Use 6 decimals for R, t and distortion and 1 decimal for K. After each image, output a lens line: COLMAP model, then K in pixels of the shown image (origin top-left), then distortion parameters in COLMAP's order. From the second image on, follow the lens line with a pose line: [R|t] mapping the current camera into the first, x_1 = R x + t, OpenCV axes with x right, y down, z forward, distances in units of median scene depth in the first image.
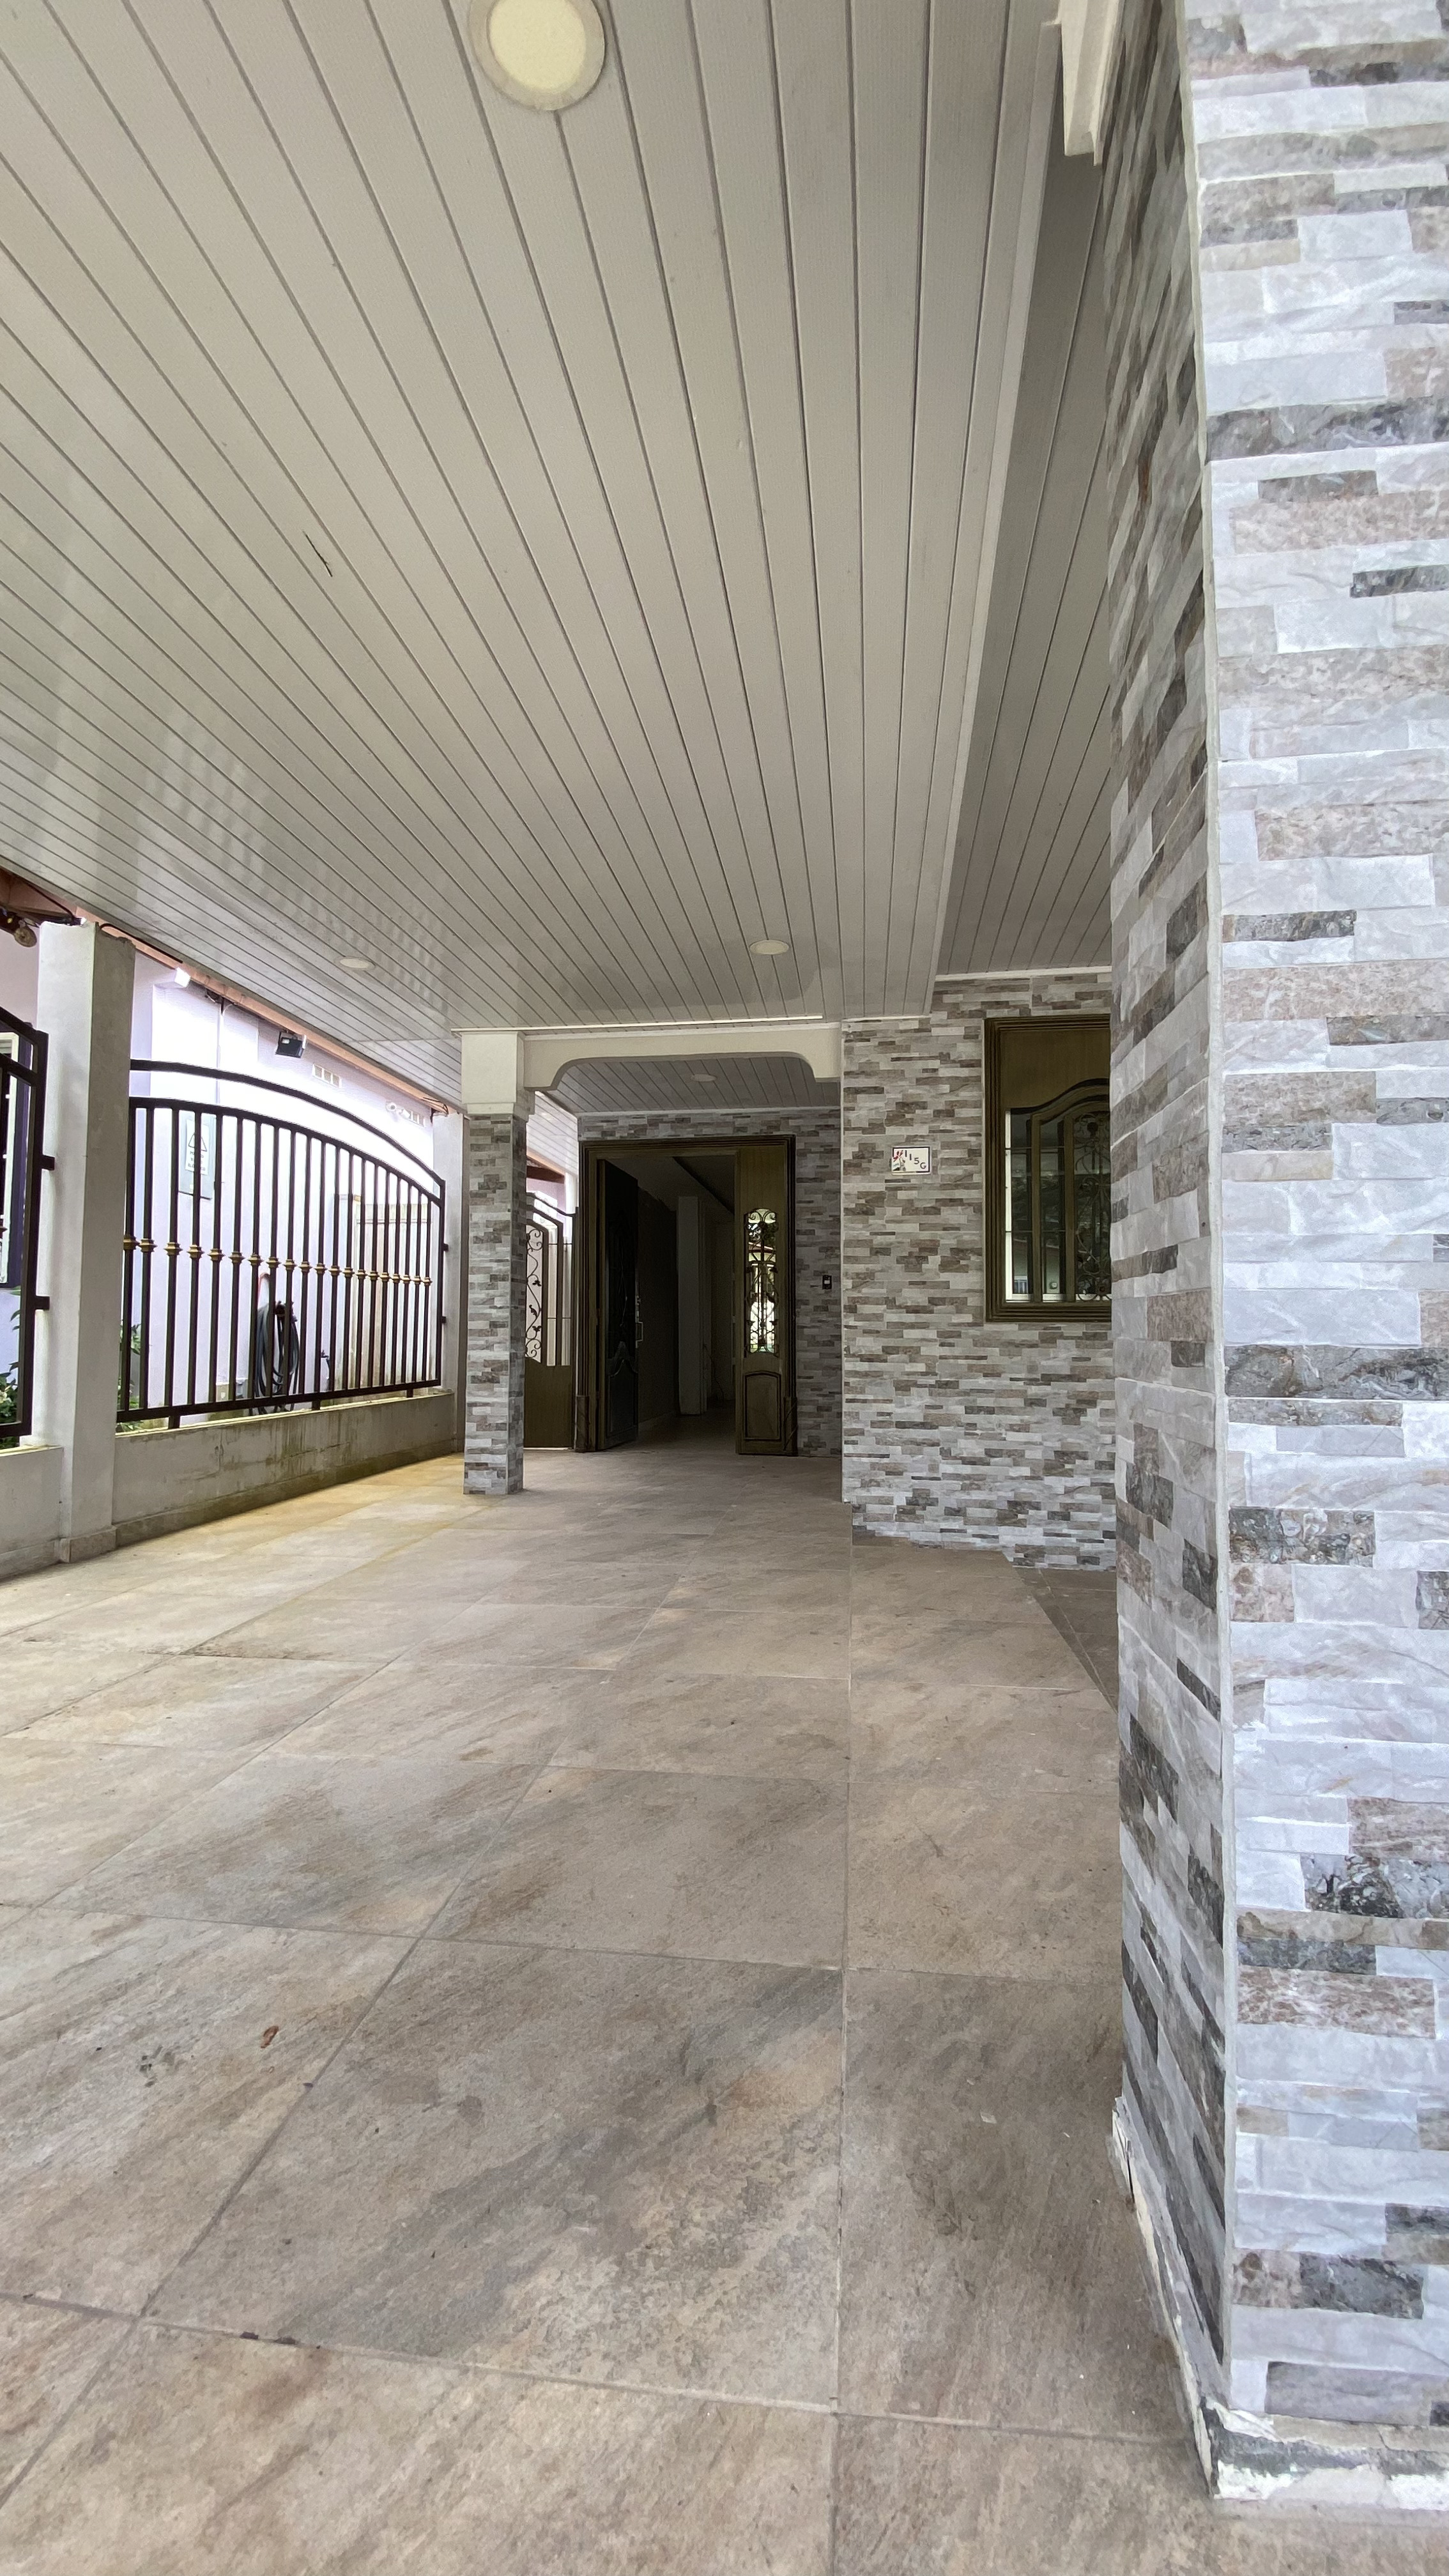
lens RADIAL K [[1044.1, 0, 730.5], [0, 1044.1, 1281.2], [0, 0, 1]] dist [0.035394, -0.010199]
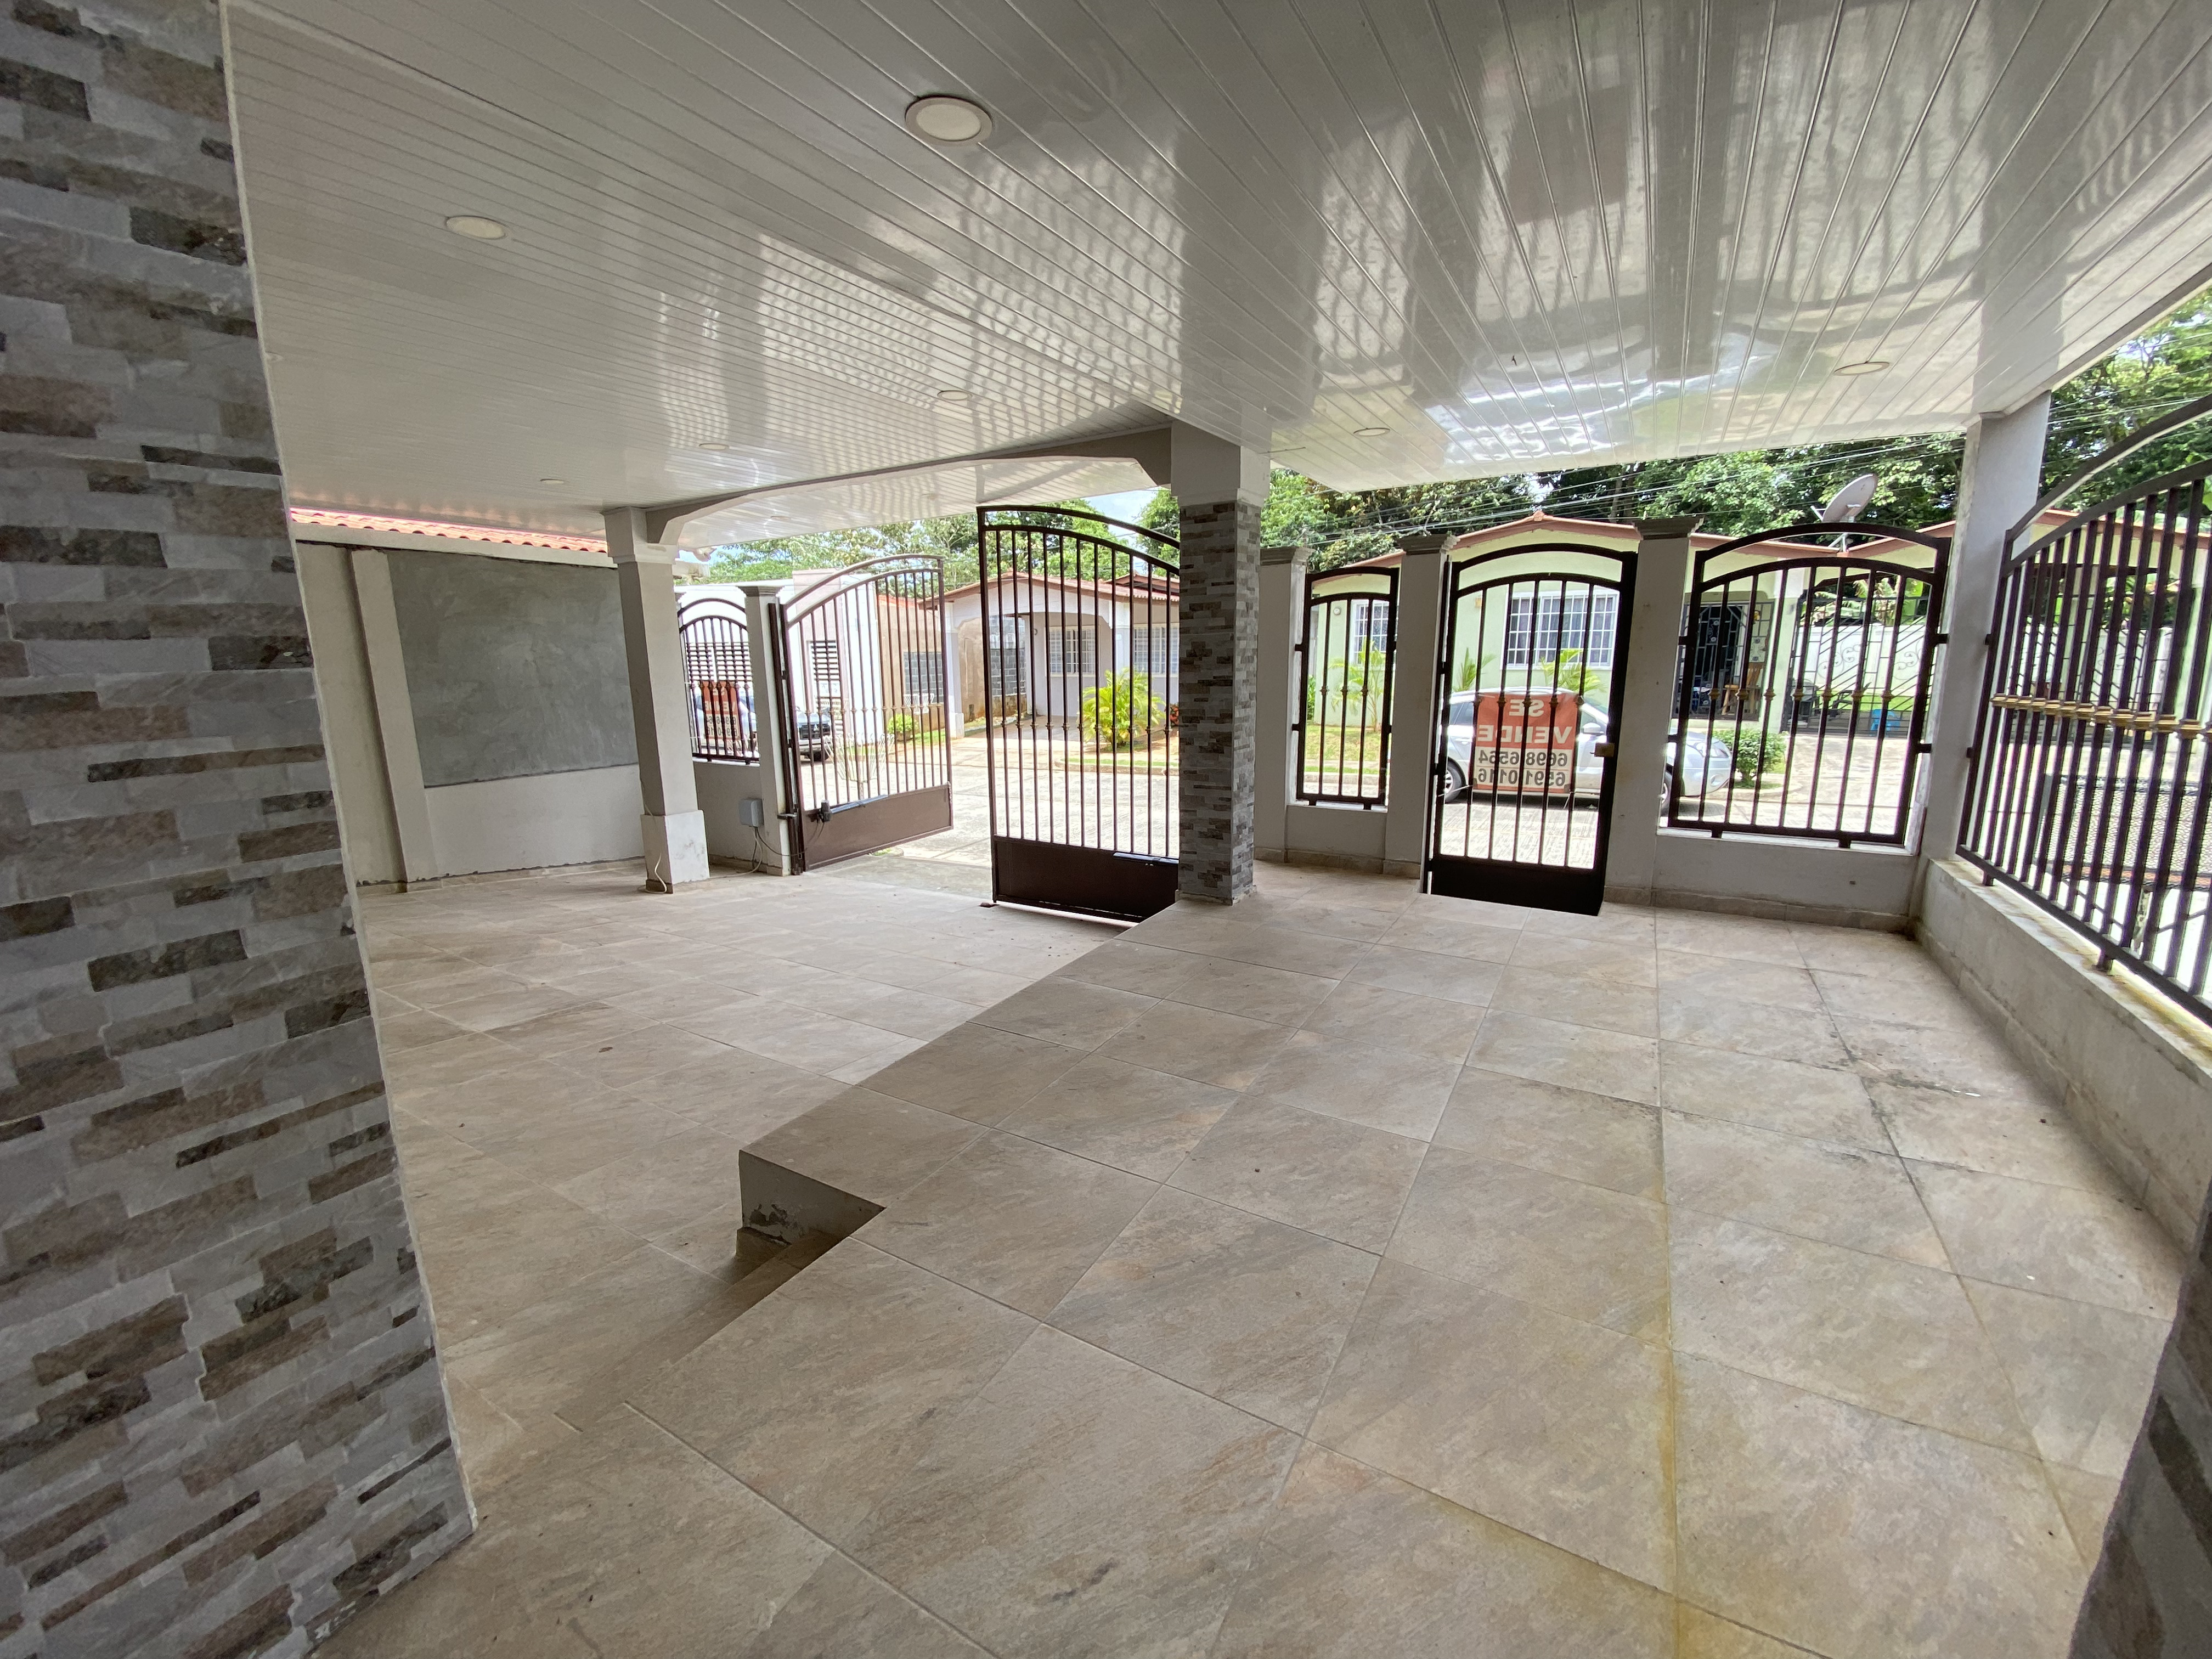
lens RADIAL K [[895.8, 0, 1116.6], [0, 895.8, 828.4], [0, 0, 1]] dist [0.012679, -0.014229]
pose [[-0.921311, -0.063273, 0.383643, -0.174888], [-0.006329, 0.988980, 0.147911, -0.050188], [-0.388774, 0.133844, -0.911559, 1.146350]]
